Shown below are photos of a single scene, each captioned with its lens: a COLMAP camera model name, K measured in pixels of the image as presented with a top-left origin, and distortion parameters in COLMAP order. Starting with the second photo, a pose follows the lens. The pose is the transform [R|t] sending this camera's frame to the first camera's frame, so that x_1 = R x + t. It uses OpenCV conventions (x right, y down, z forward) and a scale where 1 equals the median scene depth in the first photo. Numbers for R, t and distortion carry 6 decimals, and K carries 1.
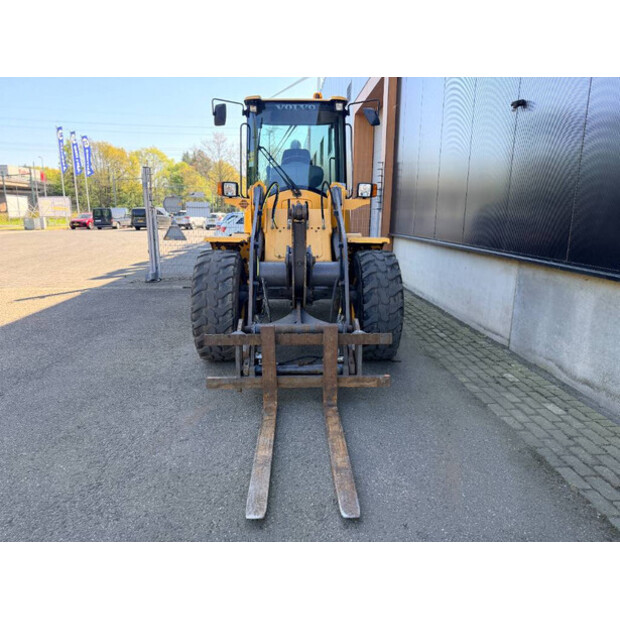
lens RADIAL K [[441.5, 0, 310.0], [0, 441.5, 310.0], [0, 0, 1]] dist [0.095103, -0.157707]
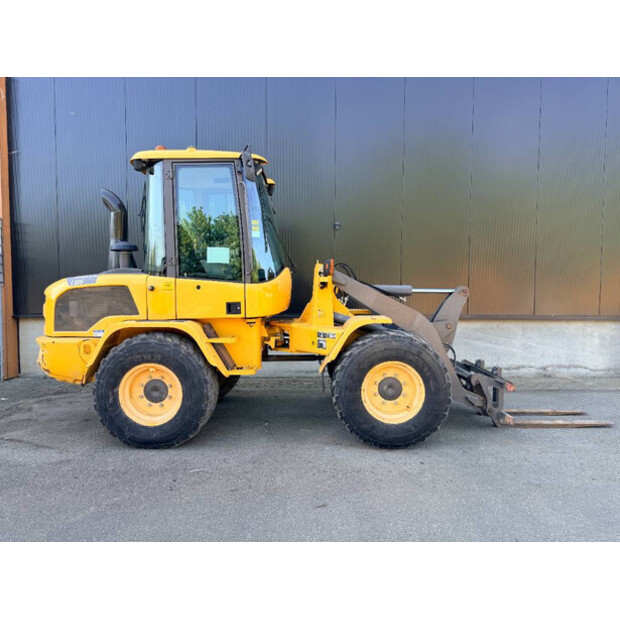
lens RADIAL K [[441.5, 0, 310.0], [0, 441.5, 310.0], [0, 0, 1]] dist [0.095103, -0.157707]
pose [[0.016025, -0.061180, 0.997998, -1.370553], [0.206094, 0.976895, 0.056577, -0.317724], [-0.978401, 0.204775, 0.028264, 1.314616]]
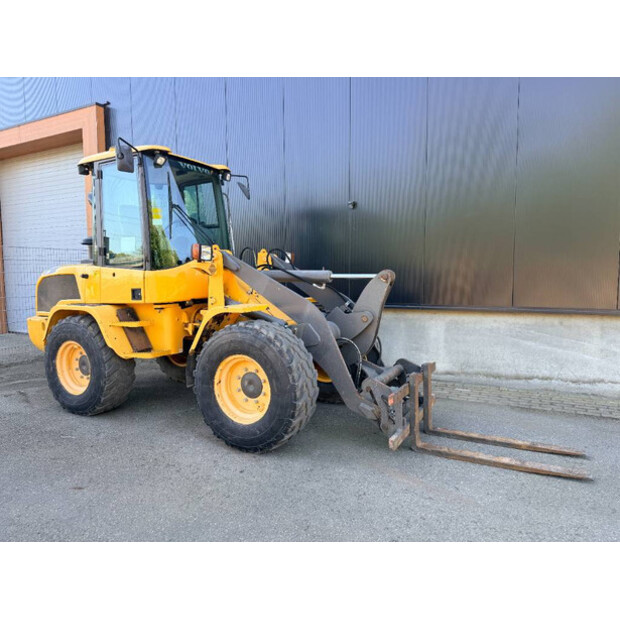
lens RADIAL K [[441.5, 0, 310.0], [0, 441.5, 310.0], [0, 0, 1]] dist [0.095103, -0.157707]
pose [[0.496803, -0.083108, 0.863875, -1.047627], [0.195593, 0.980517, -0.018154, -0.139392], [-0.845536, 0.177987, 0.503379, 0.525138]]
